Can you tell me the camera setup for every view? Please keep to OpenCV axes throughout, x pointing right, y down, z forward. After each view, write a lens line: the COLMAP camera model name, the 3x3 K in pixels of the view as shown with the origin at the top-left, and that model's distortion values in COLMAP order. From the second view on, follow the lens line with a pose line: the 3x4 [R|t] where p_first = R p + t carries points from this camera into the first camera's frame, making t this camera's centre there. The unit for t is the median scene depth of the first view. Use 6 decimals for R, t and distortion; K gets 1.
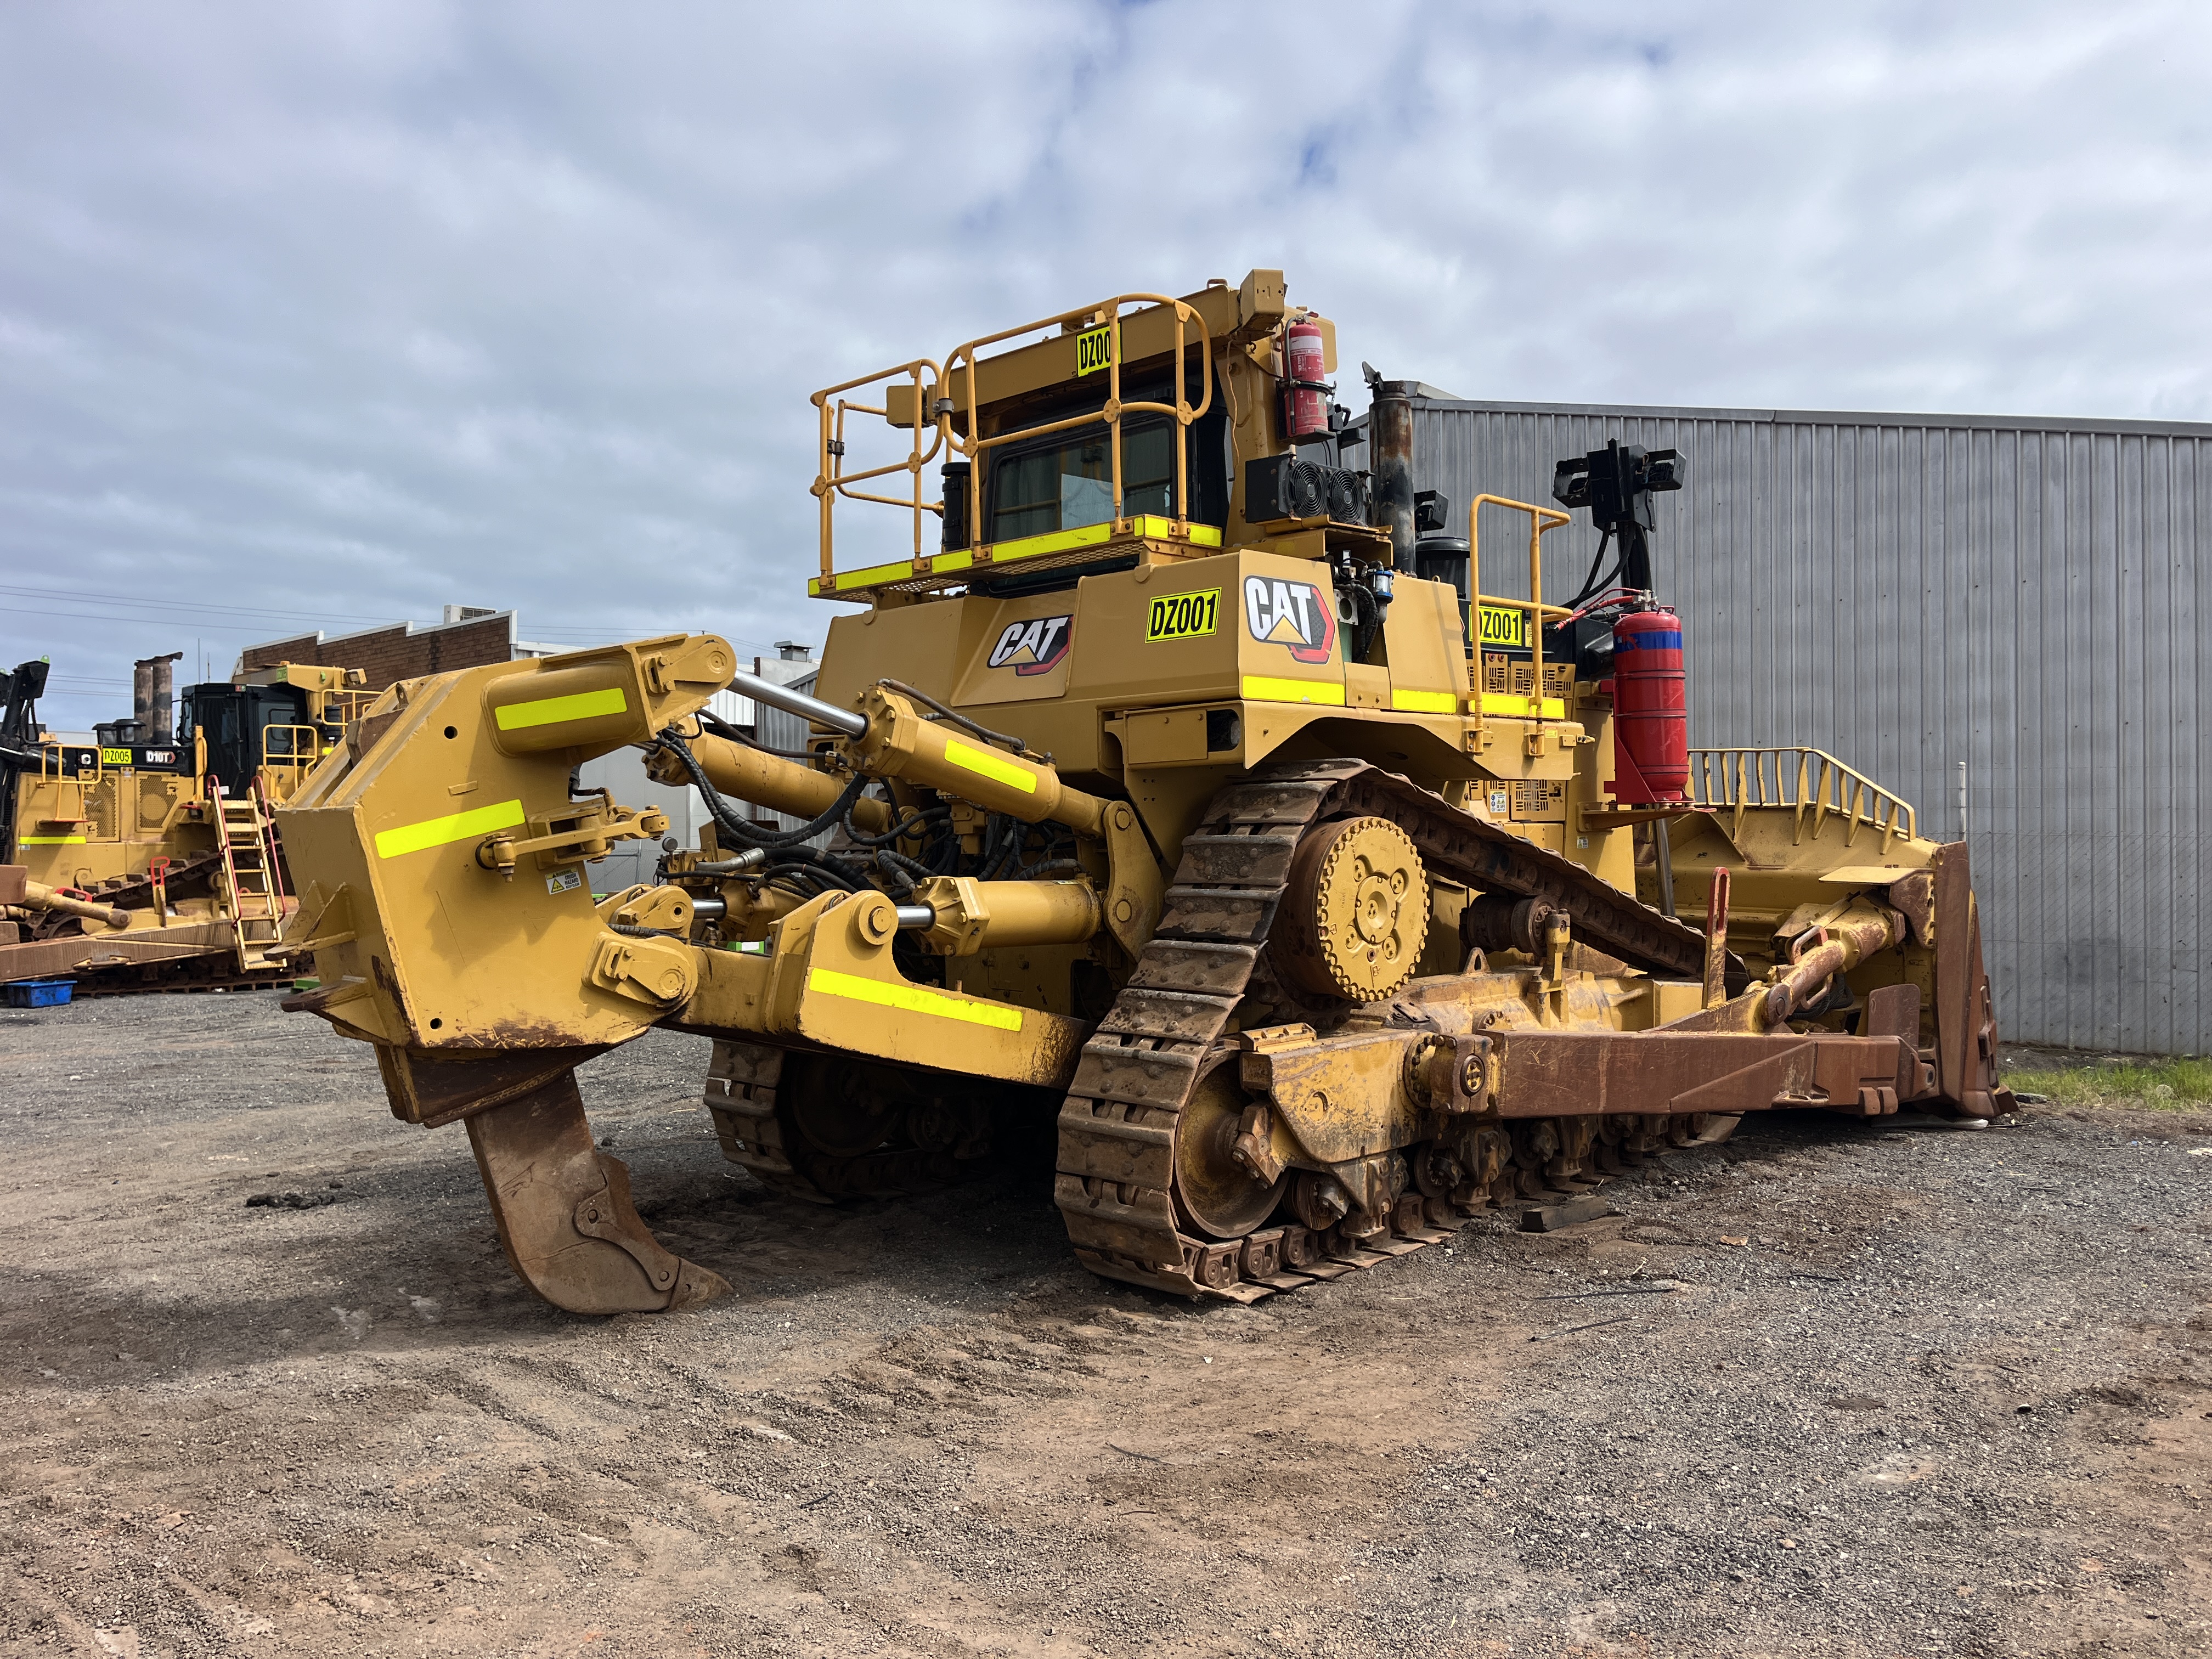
lens RADIAL K [[1700.0, 0, 1156.1], [0, 1700.0, 862.0], [0, 0, 1]] dist [0.060834, -0.085078]
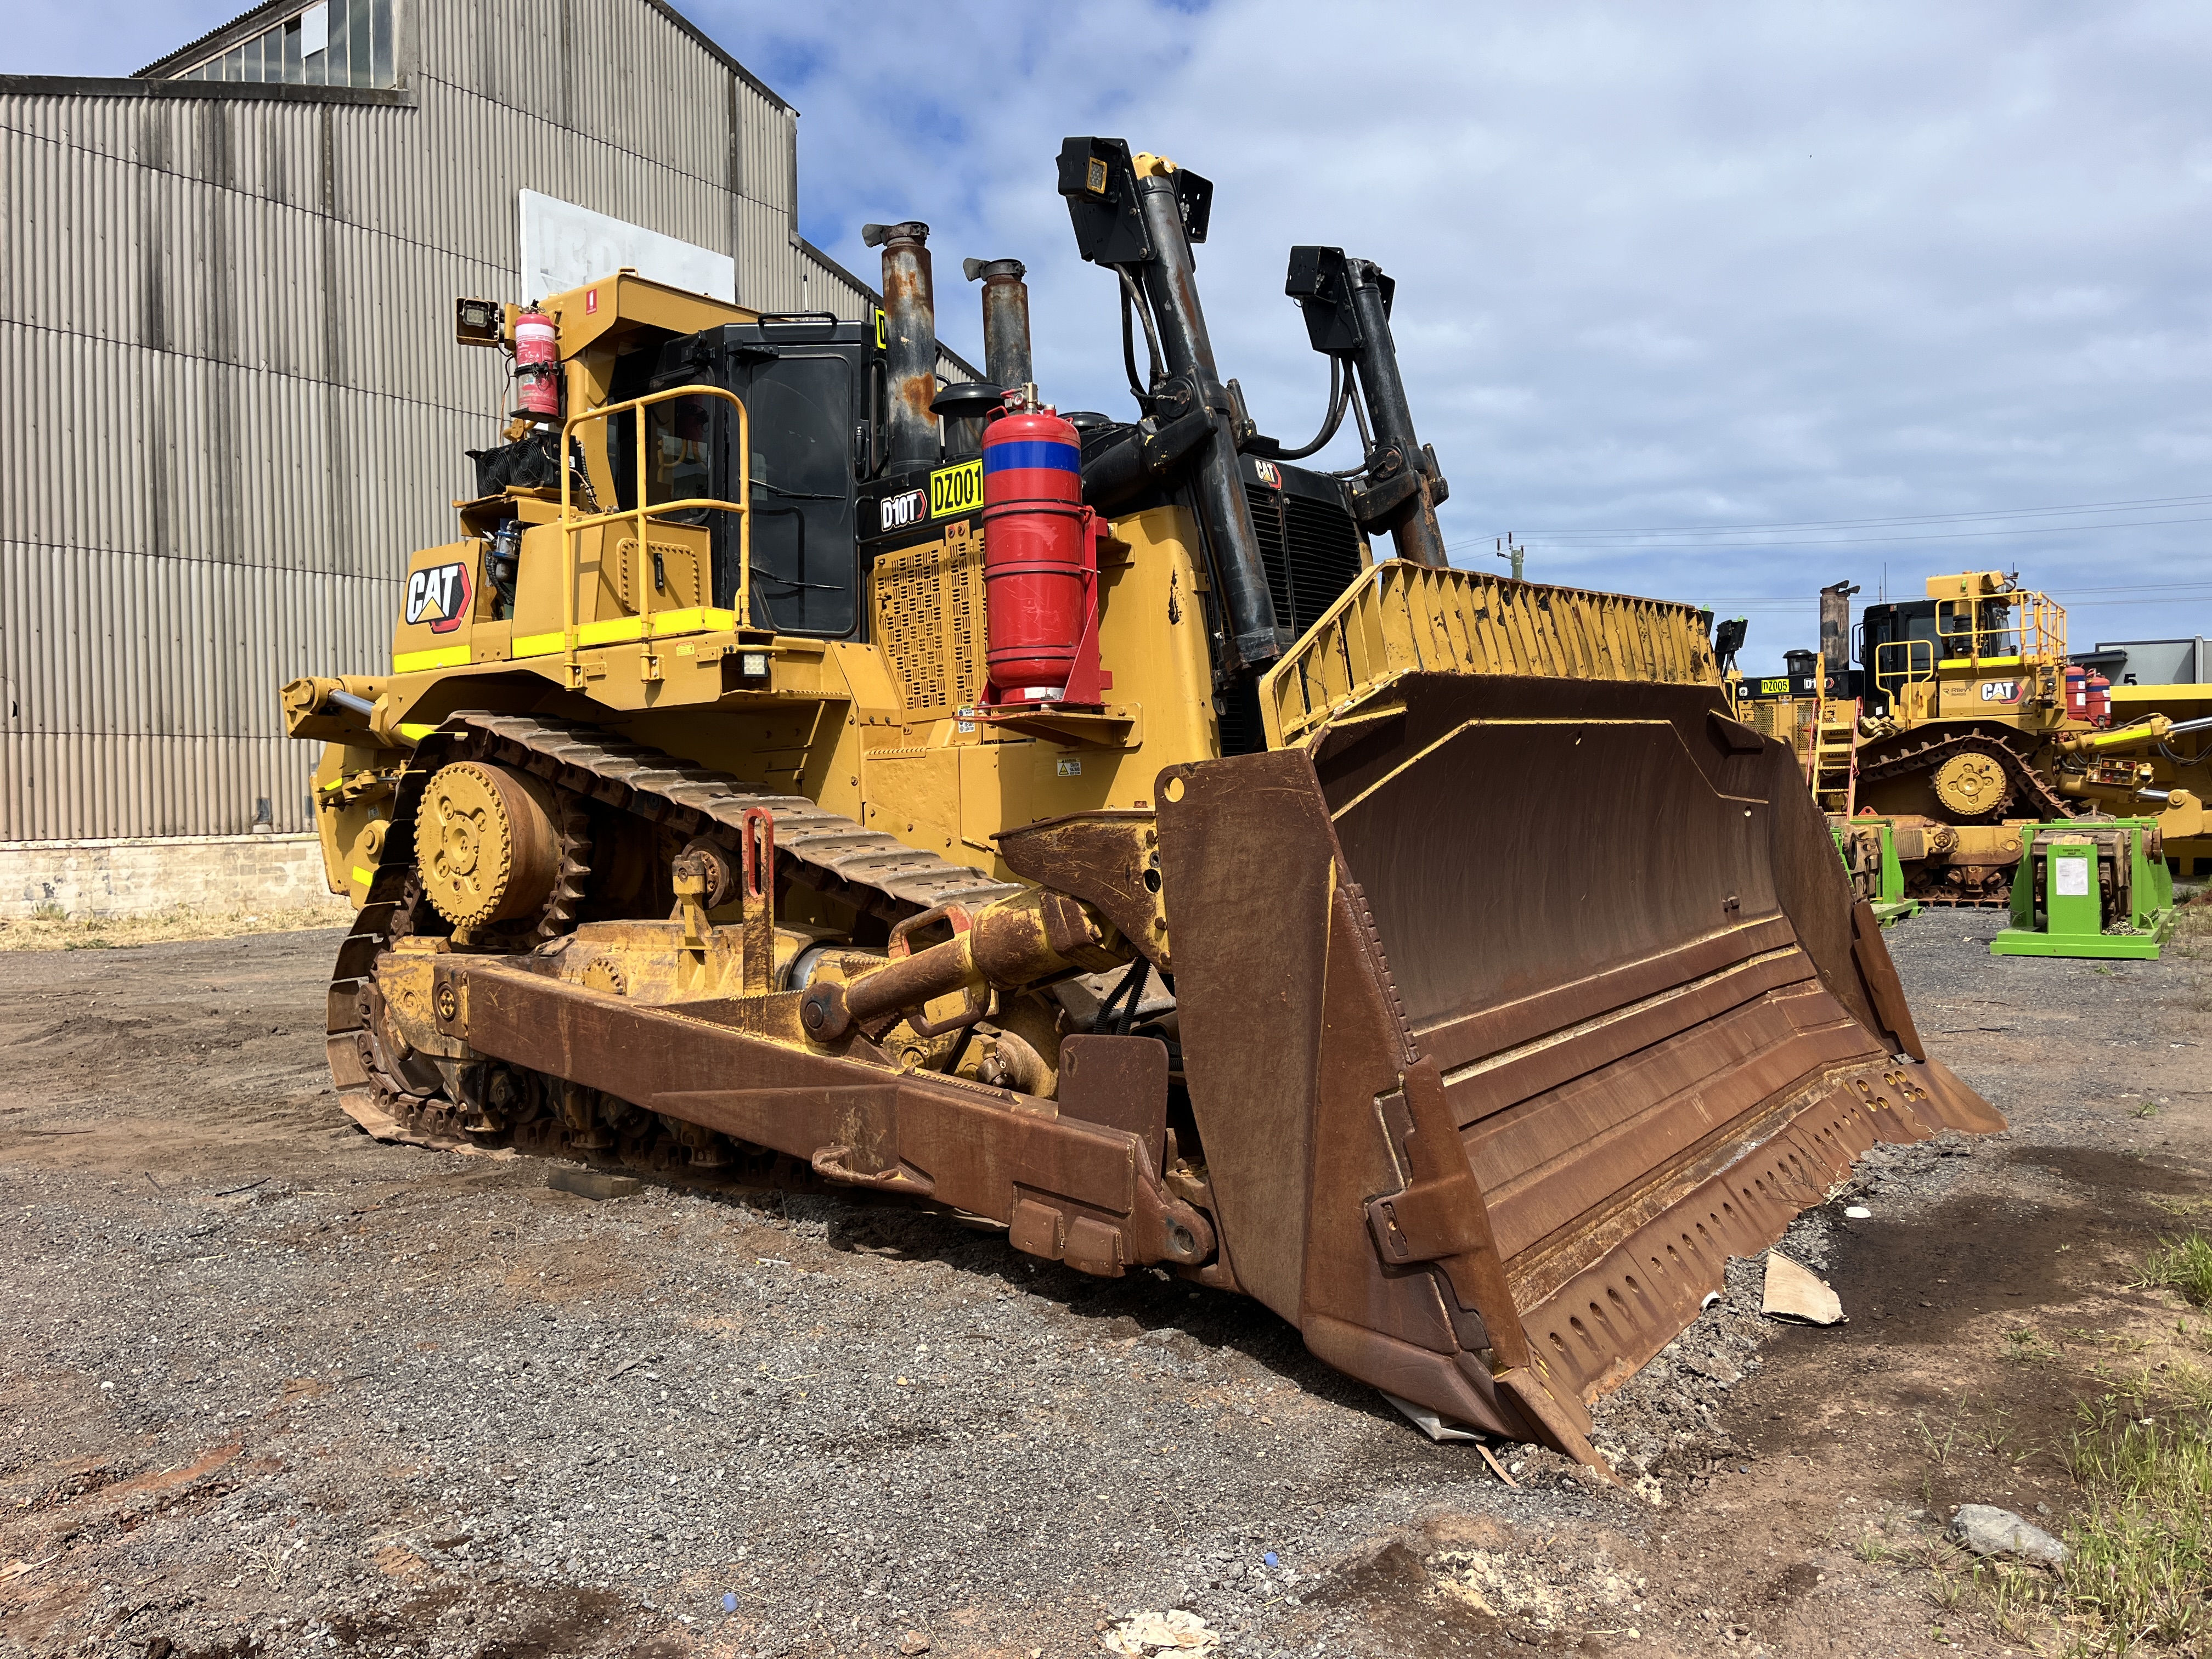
lens RADIAL K [[1700.0, 0, 1108.9], [0, 1700.0, 841.7], [0, 0, 1]] dist [0.060834, -0.085078]
pose [[0.107924, 0.028696, -0.993745, 1.288641], [0.013313, 0.999452, 0.030307, -0.002221], [0.994070, -0.016501, 0.107483, 1.294953]]
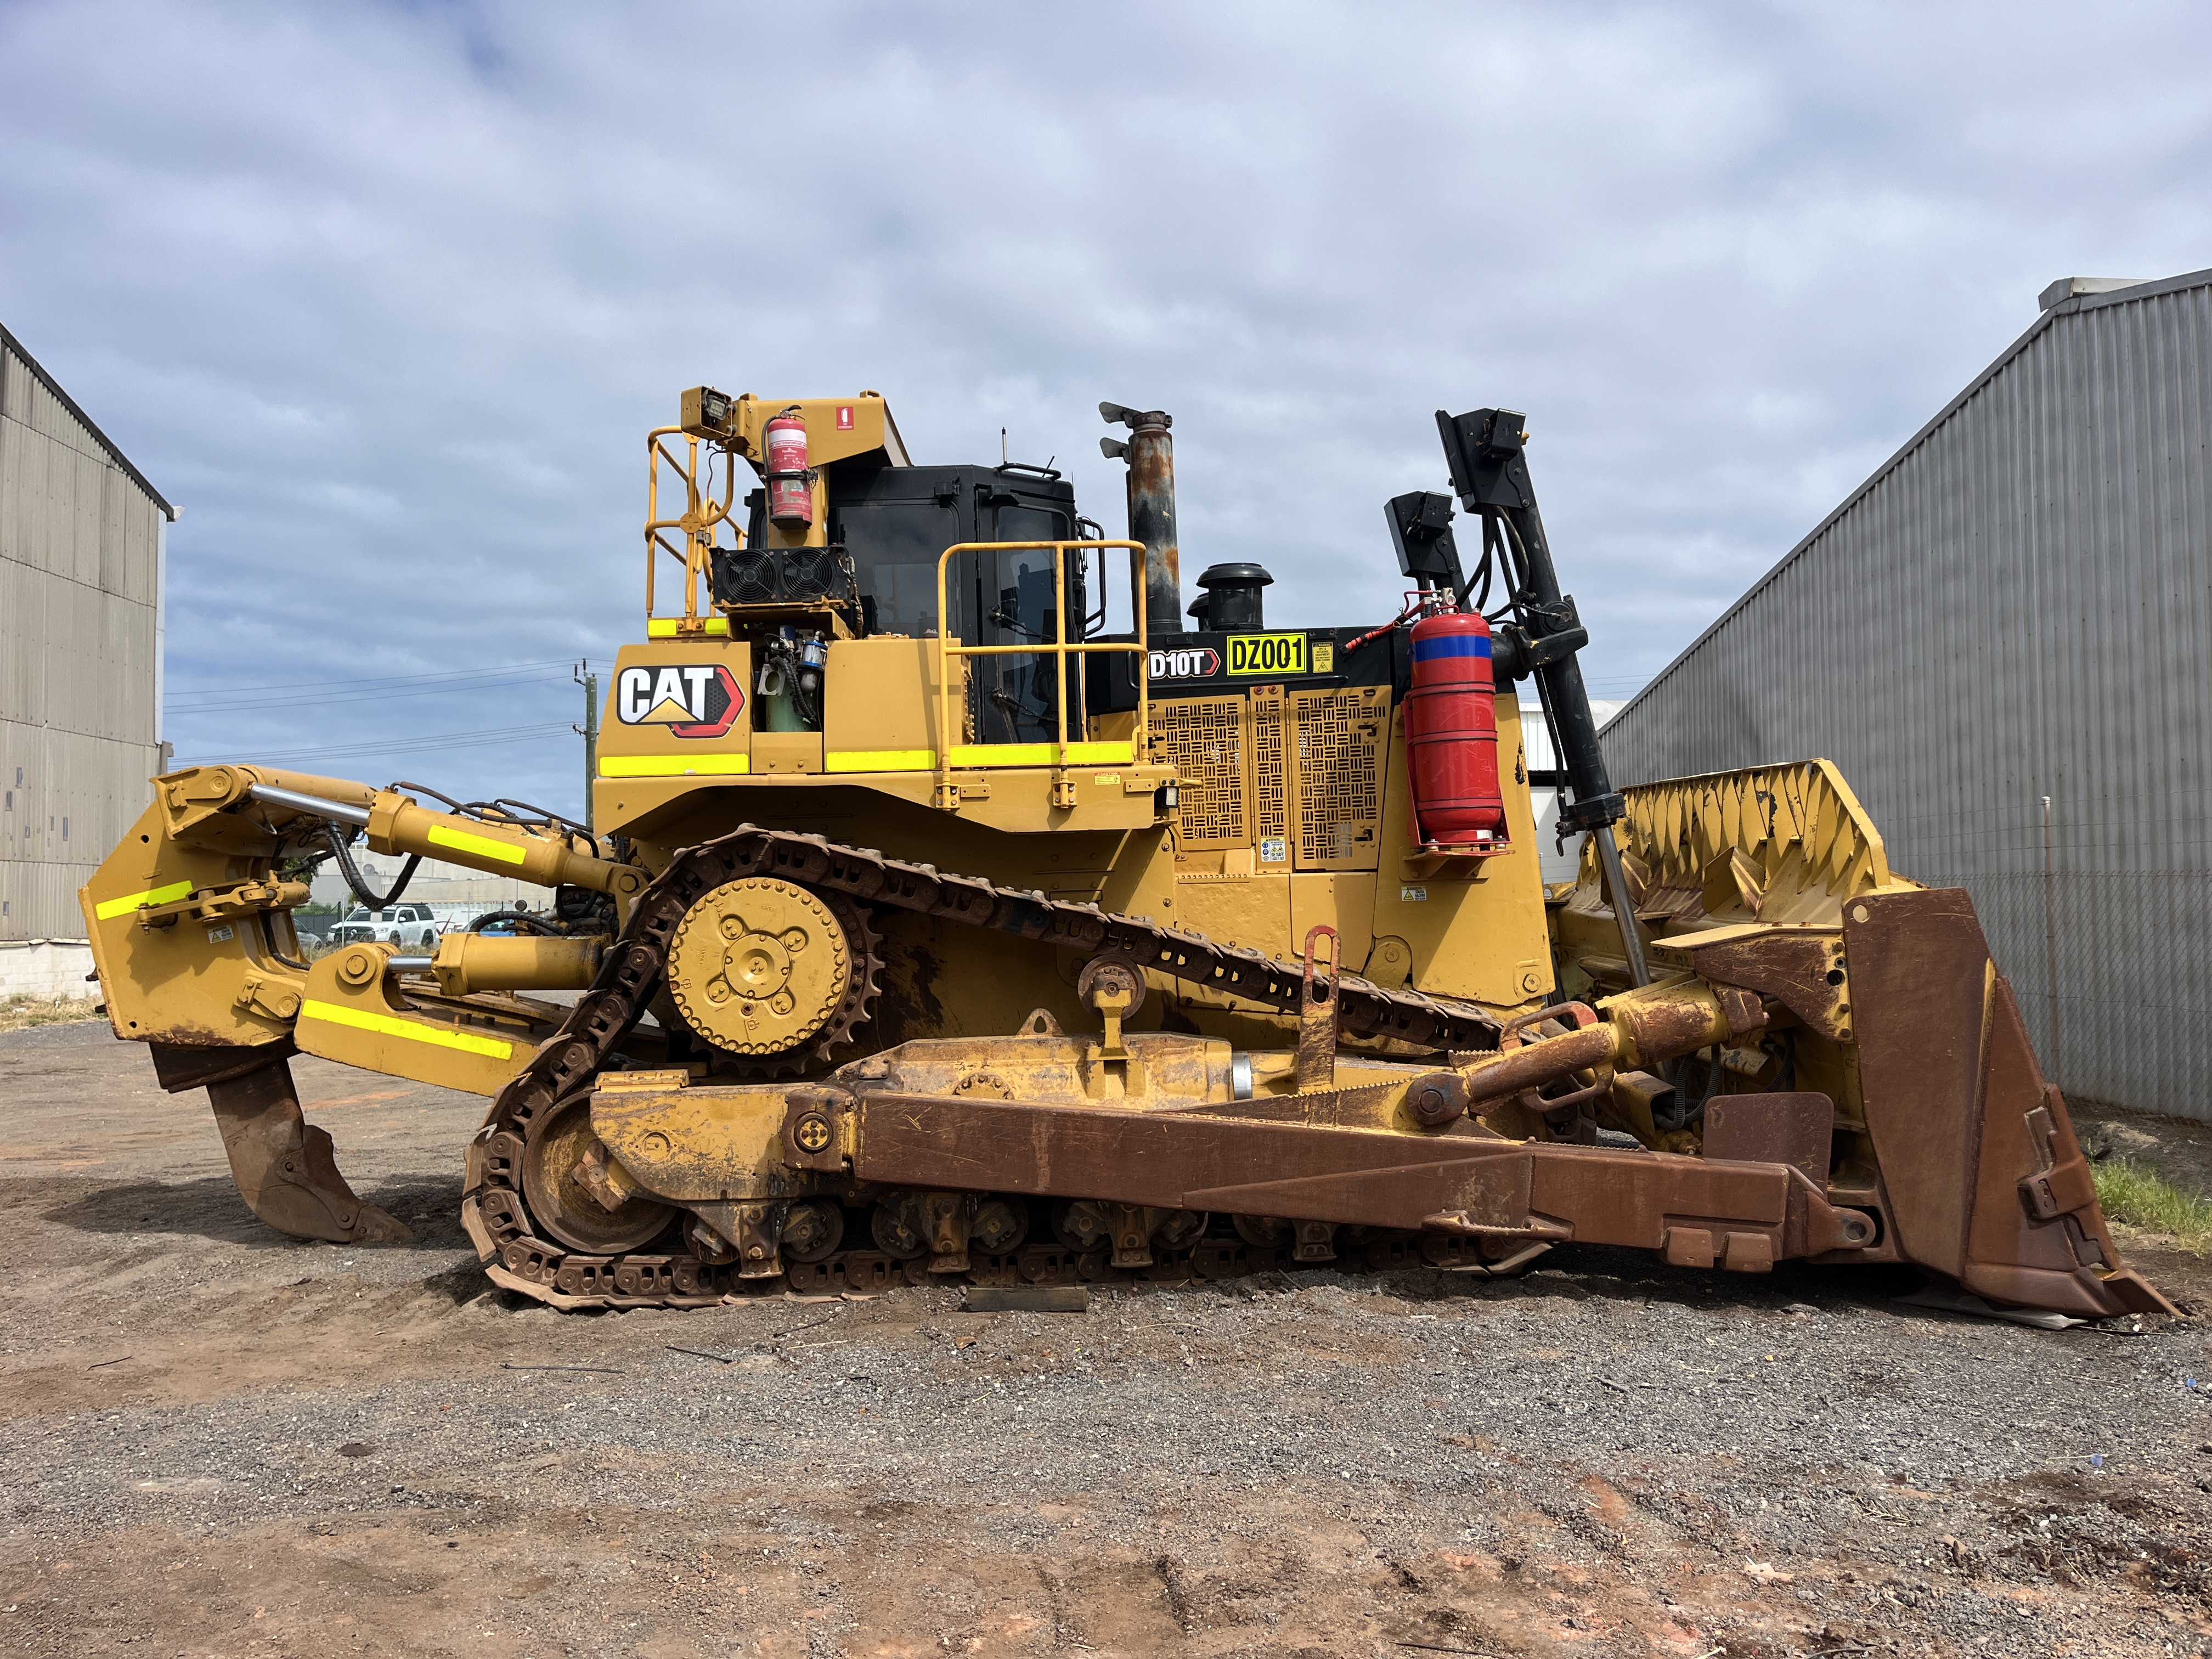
lens RADIAL K [[1700.0, 0, 1137.5], [0, 1700.0, 841.4], [0, 0, 1]] dist [0.060834, -0.085078]
pose [[0.694913, -0.030268, -0.718456, 1.044847], [0.003896, 0.999258, -0.038330, -0.007439], [0.719083, 0.023837, 0.694515, 0.433364]]
